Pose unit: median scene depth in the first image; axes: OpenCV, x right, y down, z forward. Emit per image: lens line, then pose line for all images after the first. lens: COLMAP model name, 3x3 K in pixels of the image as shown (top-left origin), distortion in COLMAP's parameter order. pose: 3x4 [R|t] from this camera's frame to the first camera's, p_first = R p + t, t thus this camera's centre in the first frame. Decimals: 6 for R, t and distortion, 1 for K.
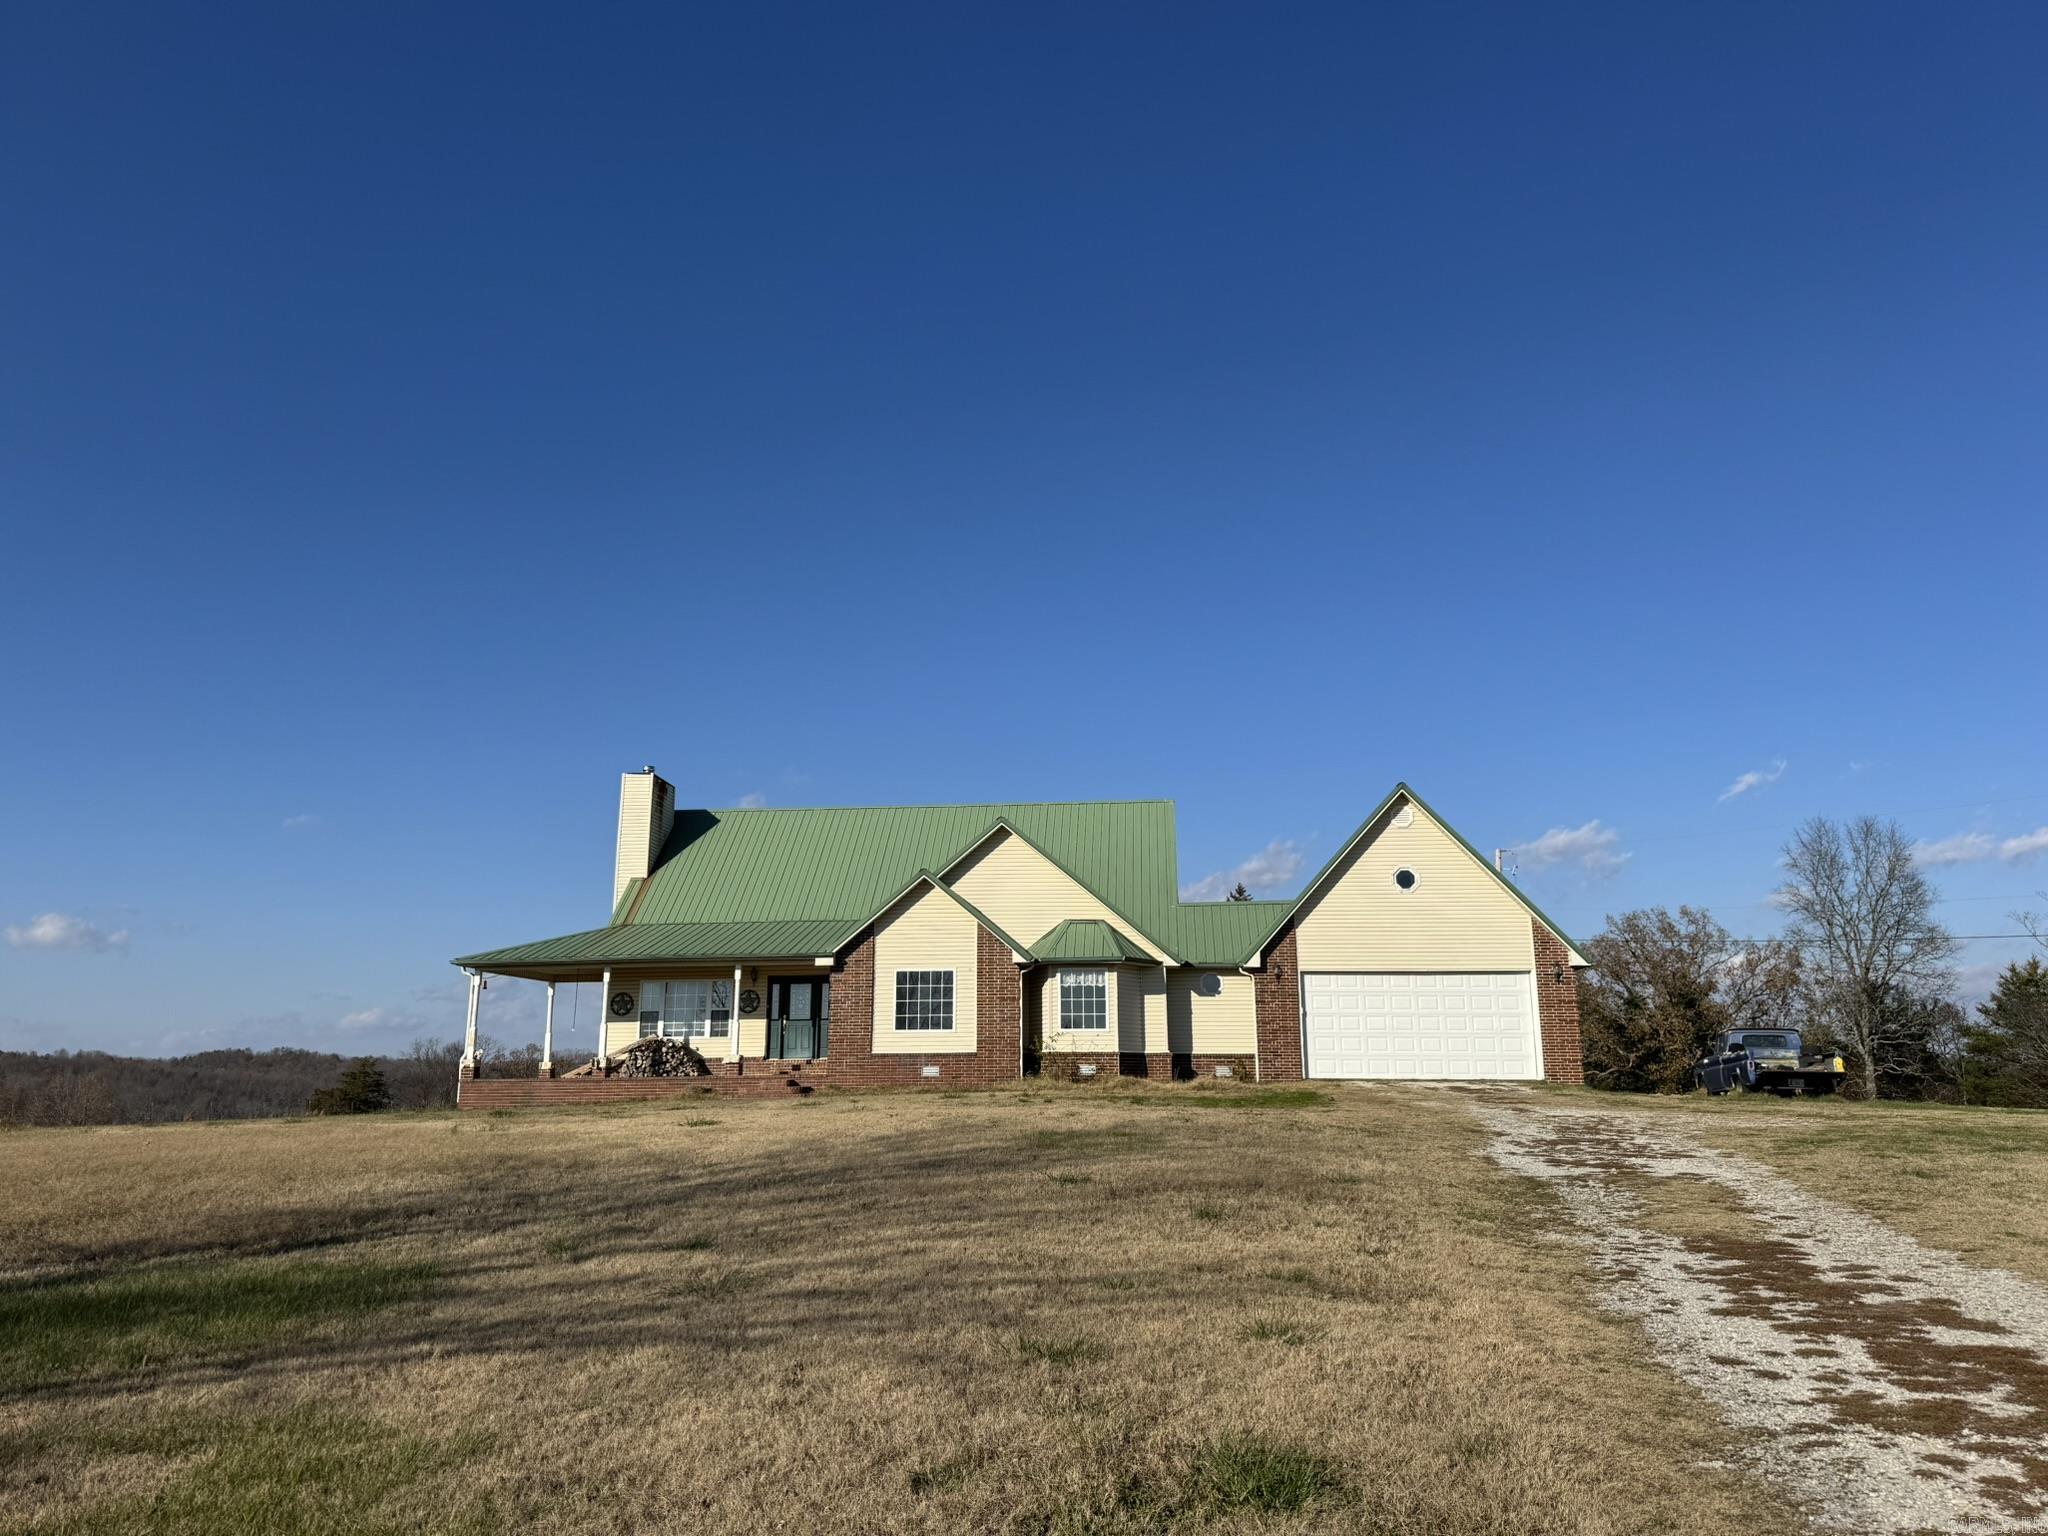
lens RADIAL K [[1440.2, 0, 1024.0], [0, 1440.2, 768.0], [0, 0, 1]] dist [0.159068, -0.297087]
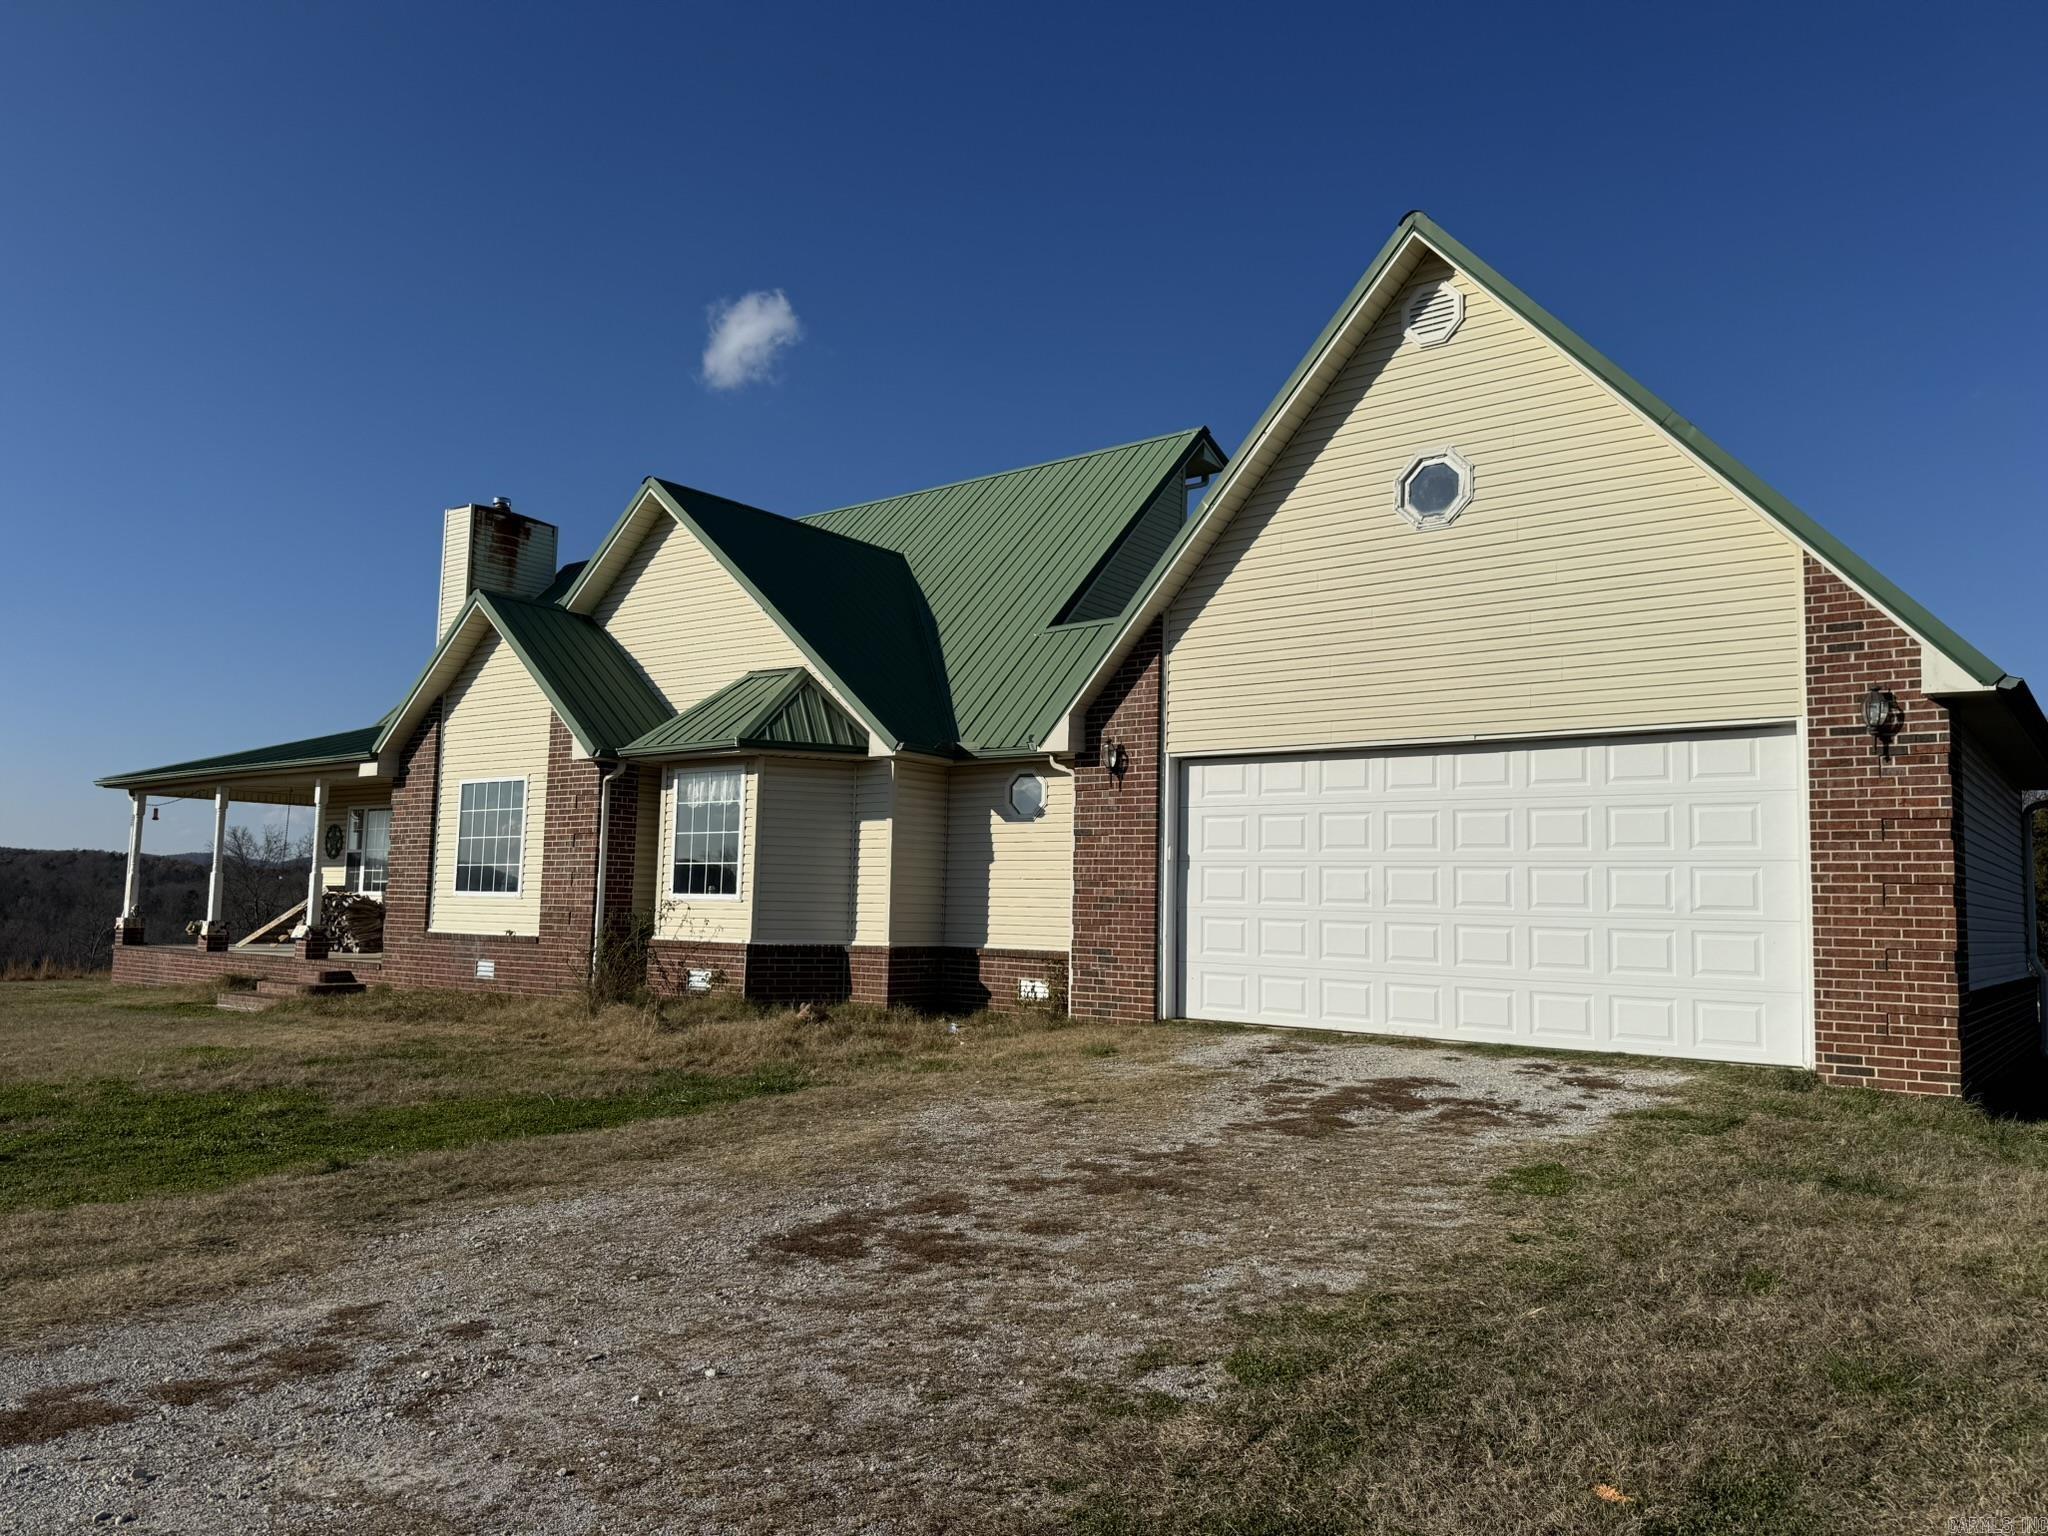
lens RADIAL K [[1440.2, 0, 1024.0], [0, 1440.2, 768.0], [0, 0, 1]] dist [0.159068, -0.297087]
pose [[0.838328, -0.031219, -0.544271, 0.376264], [0.090949, 0.992377, 0.083164, 0.106381], [0.537526, -0.119220, 0.834777, 0.645815]]
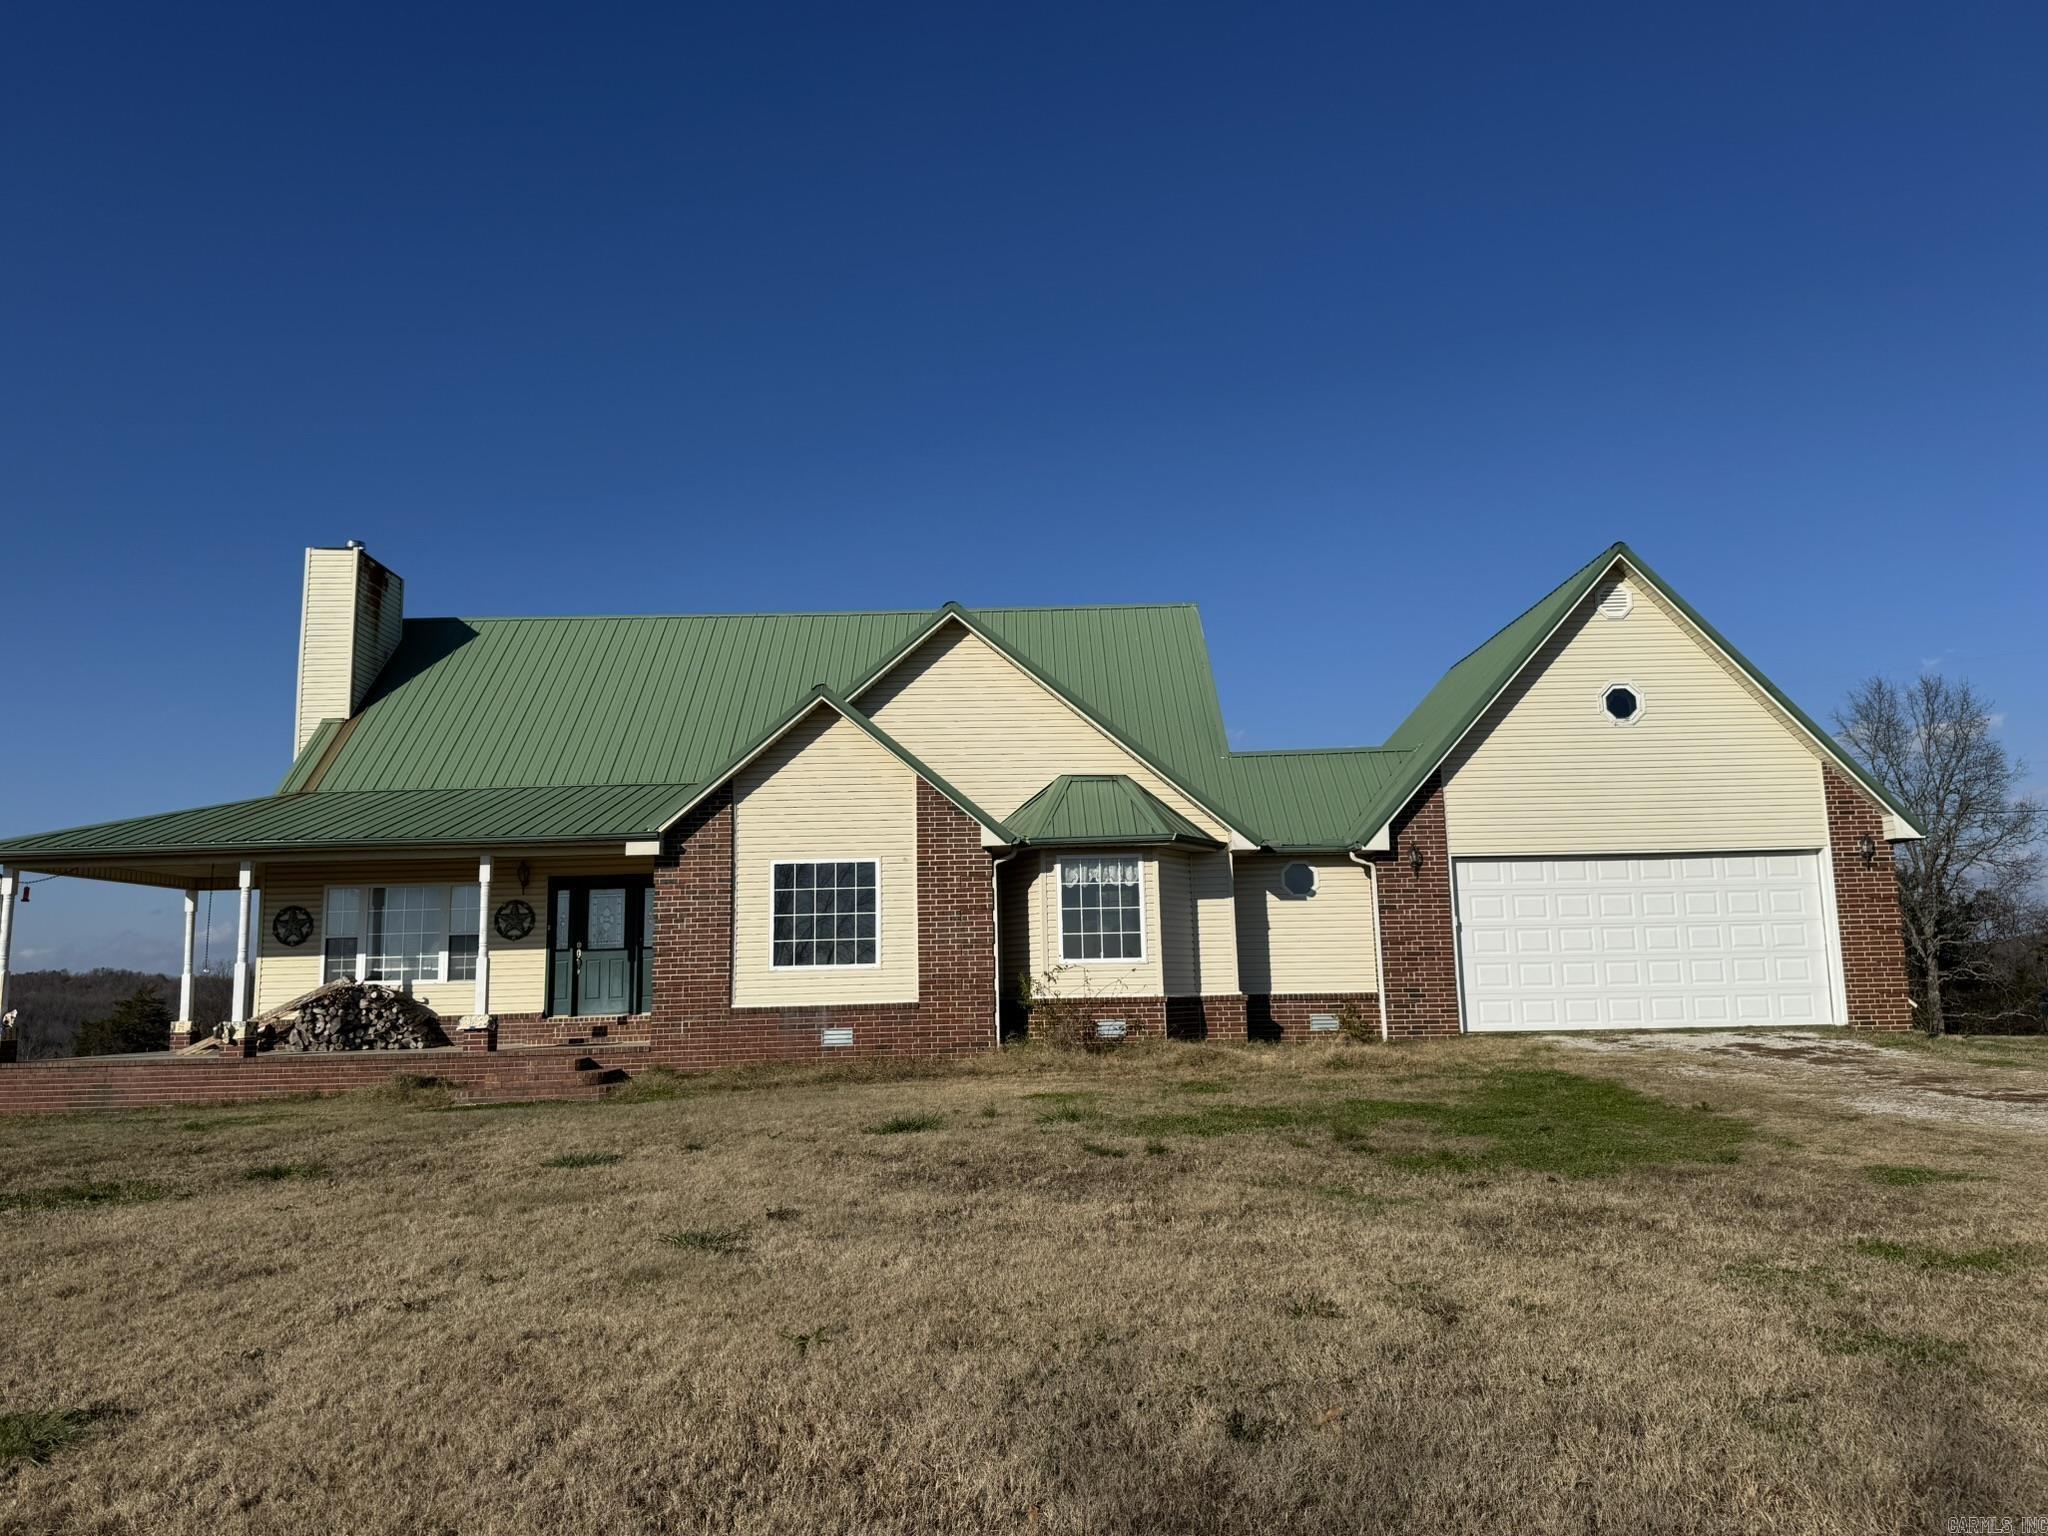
lens RADIAL K [[1440.2, 0, 1024.0], [0, 1440.2, 768.0], [0, 0, 1]] dist [0.159068, -0.297087]
pose [[0.995547, -0.004792, 0.094147, -0.043069], [-0.001039, 0.998089, 0.061784, 0.066479], [-0.094263, -0.061607, 0.993639, 0.420134]]
